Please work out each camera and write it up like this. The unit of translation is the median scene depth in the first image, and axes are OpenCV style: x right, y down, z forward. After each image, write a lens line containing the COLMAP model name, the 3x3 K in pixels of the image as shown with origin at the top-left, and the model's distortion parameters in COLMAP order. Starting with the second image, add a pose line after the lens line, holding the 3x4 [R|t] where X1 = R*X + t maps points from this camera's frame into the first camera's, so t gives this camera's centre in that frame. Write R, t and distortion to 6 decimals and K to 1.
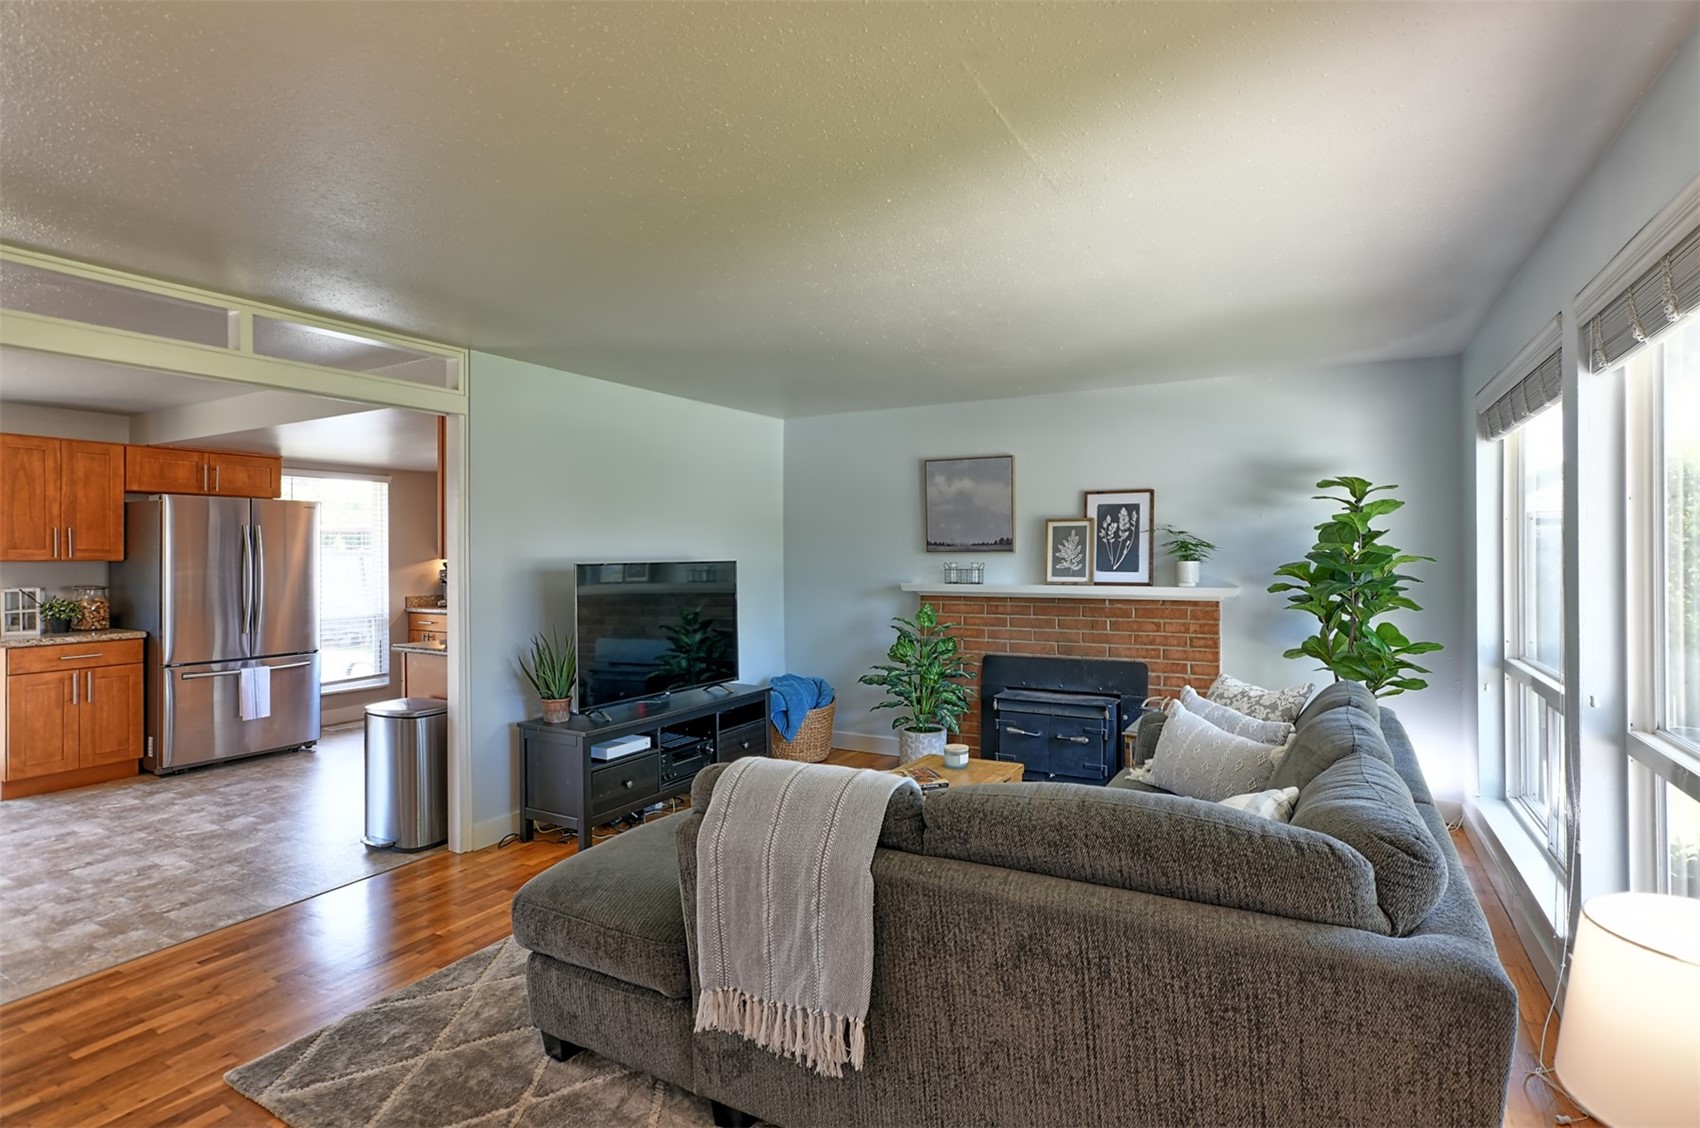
lens RADIAL K [[830.0, 0, 858.4], [0, 830.0, 551.8], [0, 0, 1]] dist [-0.015480, 0.016592]
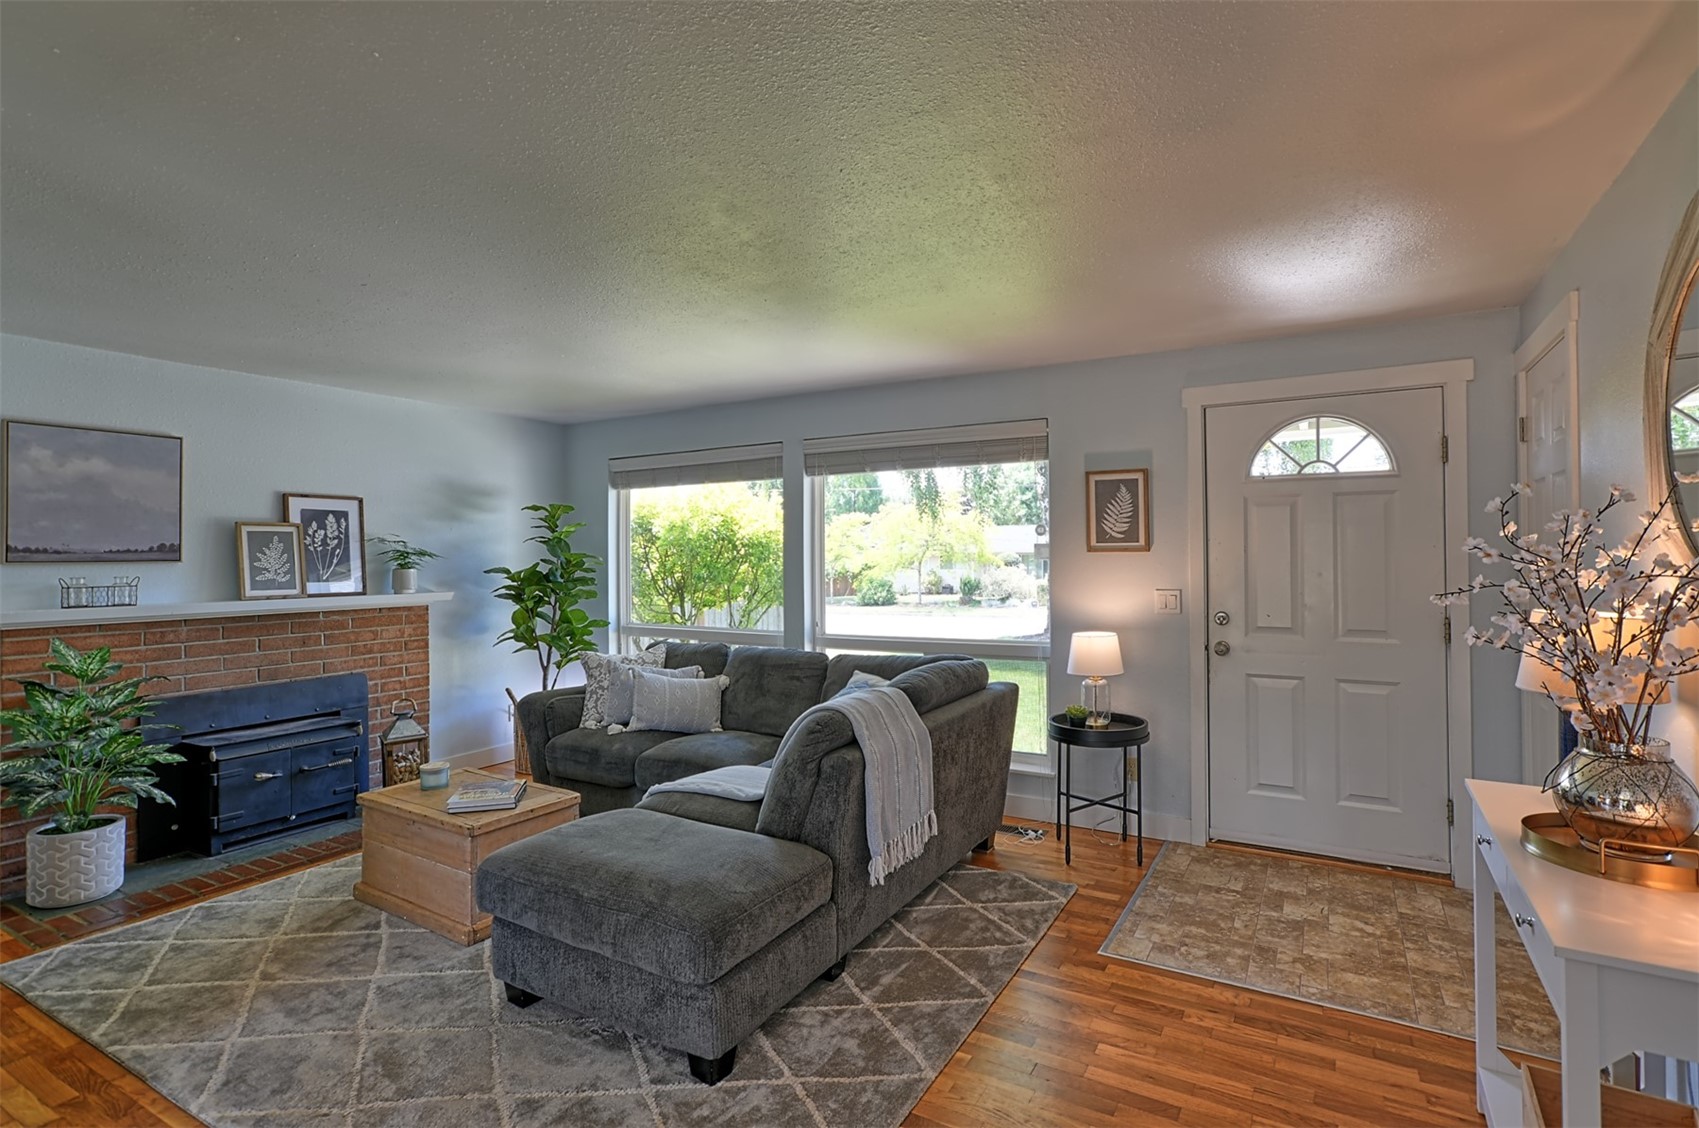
lens RADIAL K [[829.5, 0, 862.4], [0, 829.5, 548.7], [0, 0, 1]] dist [-0.015480, 0.016592]
pose [[0.000685, 0.012498, 0.999922, -0.618301], [0.005095, 0.999909, -0.012502, 0.001058], [-0.999987, 0.005104, 0.000621, 0.384892]]
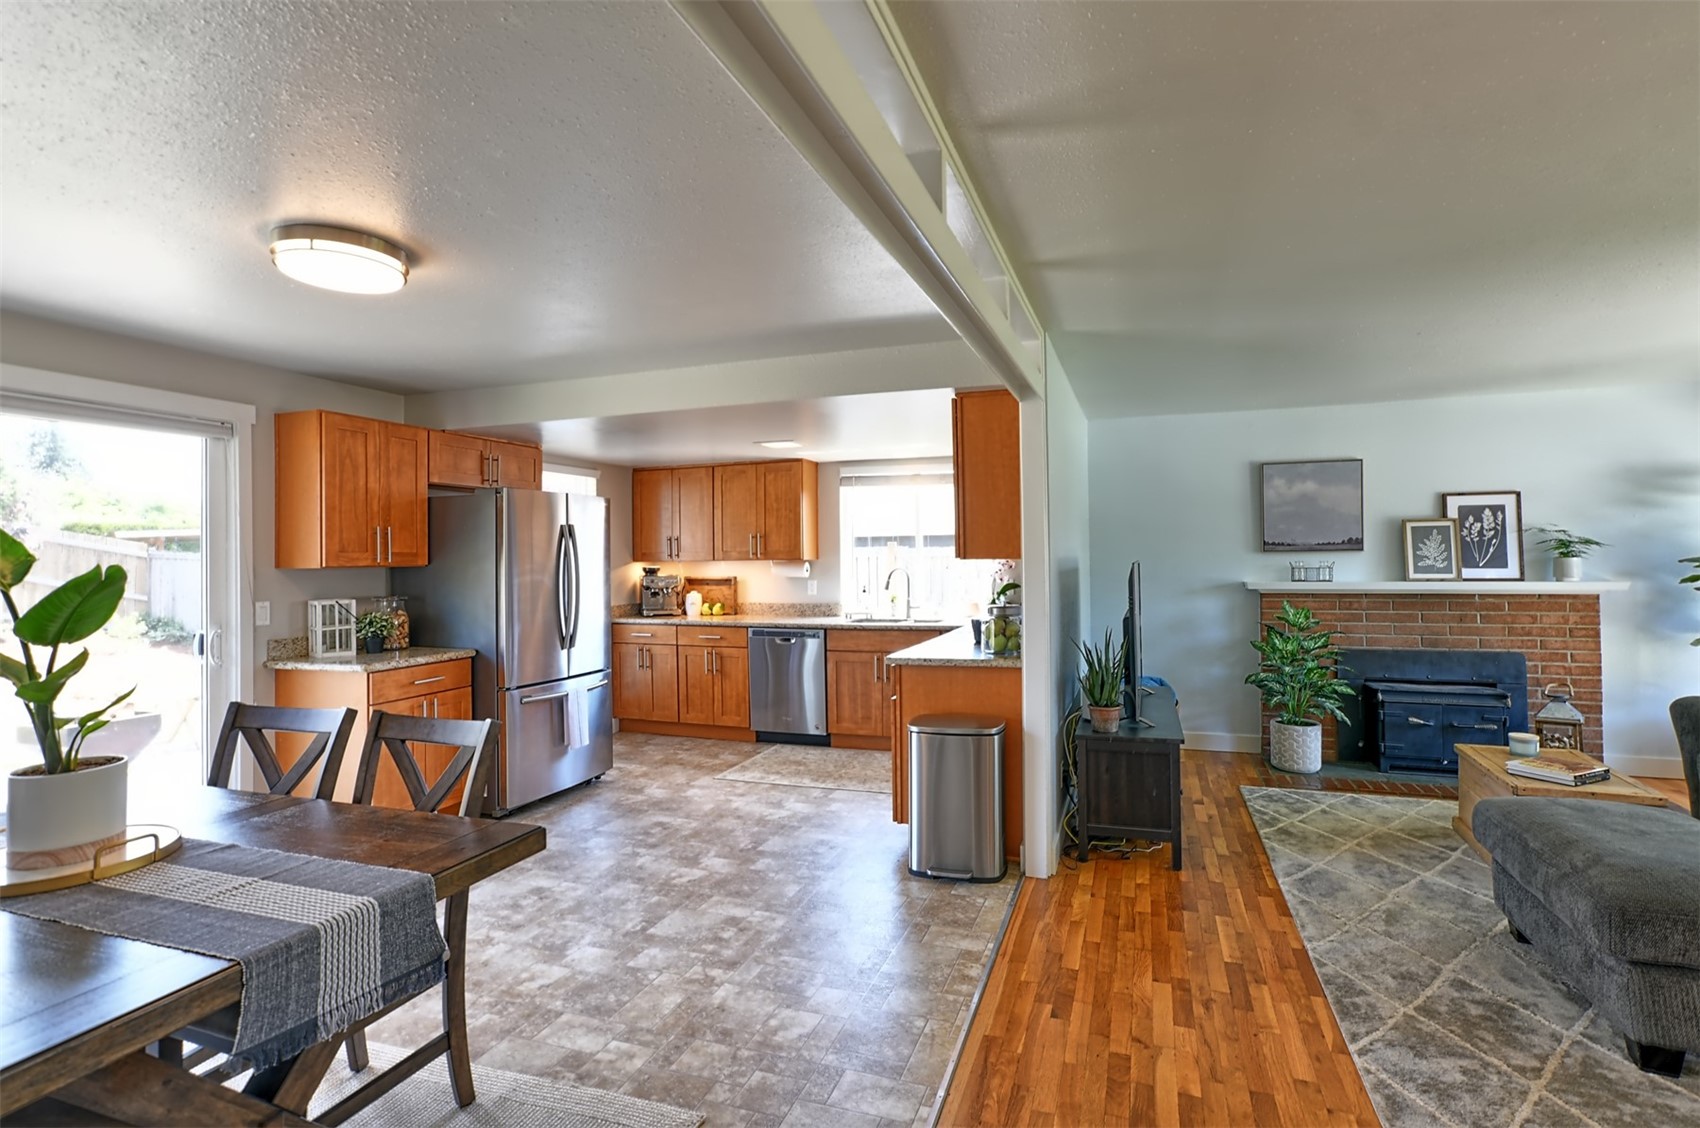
lens RADIAL K [[830.0, 0, 860.0], [0, 830.0, 543.2], [0, 0, 1]] dist [-0.015480, 0.016592]
pose [[0.982437, -0.002830, 0.186571, -0.669467], [0.005841, 0.999861, -0.015593, 0.003354], [-0.186501, 0.016409, 0.982318, 0.097808]]
